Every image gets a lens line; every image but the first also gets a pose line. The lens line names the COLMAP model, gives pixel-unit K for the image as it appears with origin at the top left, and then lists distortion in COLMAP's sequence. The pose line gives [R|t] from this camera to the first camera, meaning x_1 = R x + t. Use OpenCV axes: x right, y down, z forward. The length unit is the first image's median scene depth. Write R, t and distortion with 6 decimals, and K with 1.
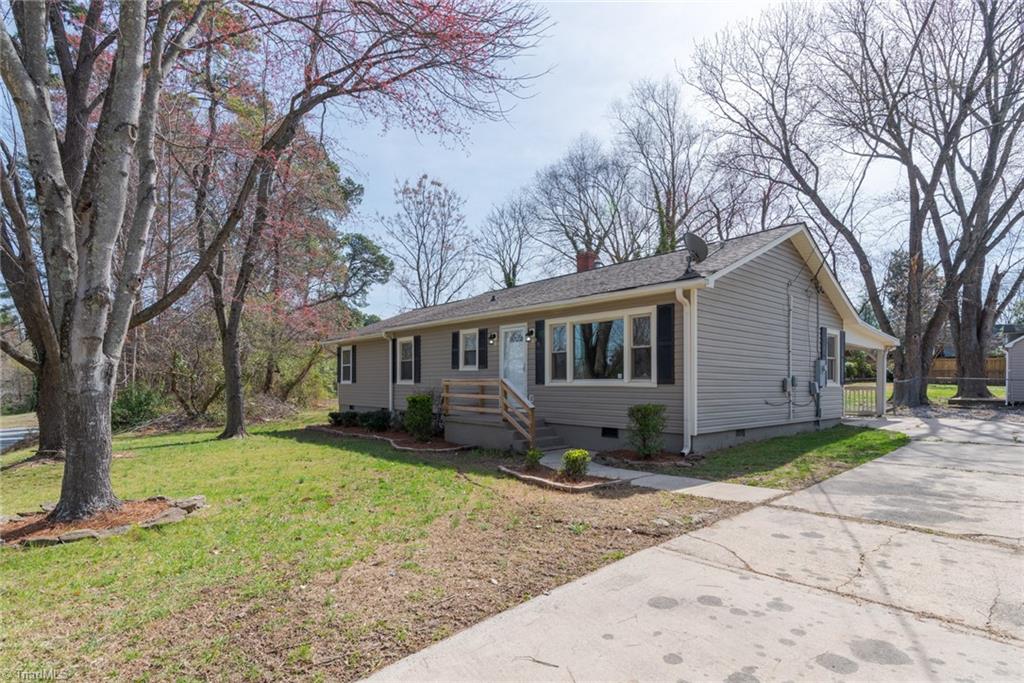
lens RADIAL K [[514.1, 0, 506.5], [0, 514.1, 380.5], [0, 0, 1]] dist [-0.004394, -0.000198]
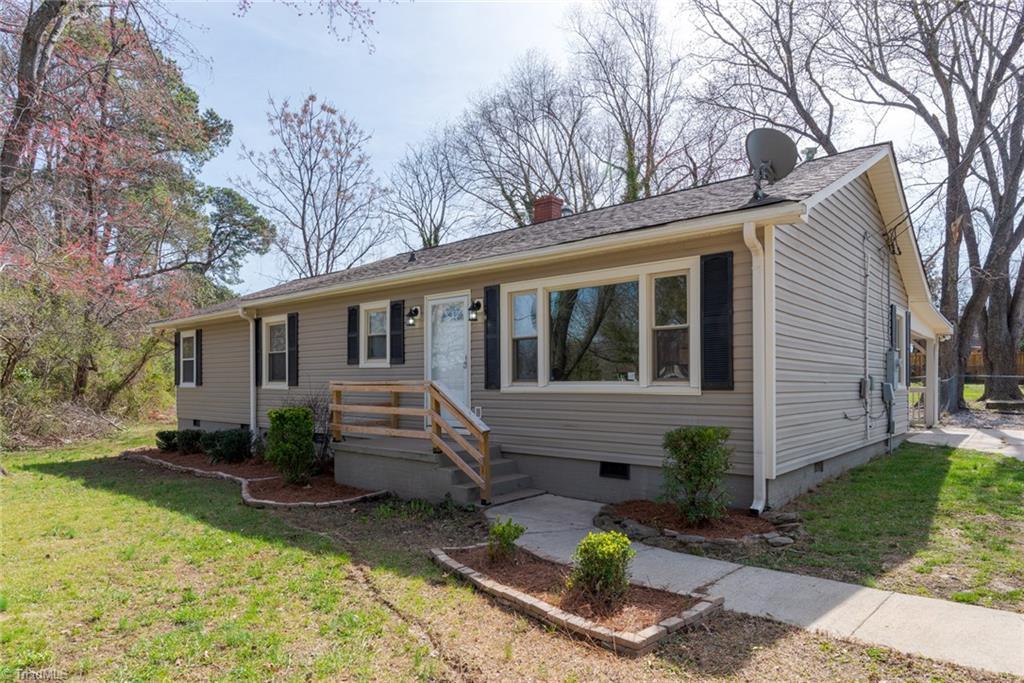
lens RADIAL K [[606.2, 0, 510.9], [0, 606.2, 380.1], [0, 0, 1]] dist [0.003244, 0.000785]
pose [[0.989492, -0.003735, 0.144536, -0.015160], [0.003503, 0.999992, 0.001861, -0.004117], [-0.144542, -0.001335, 0.989498, 0.233435]]
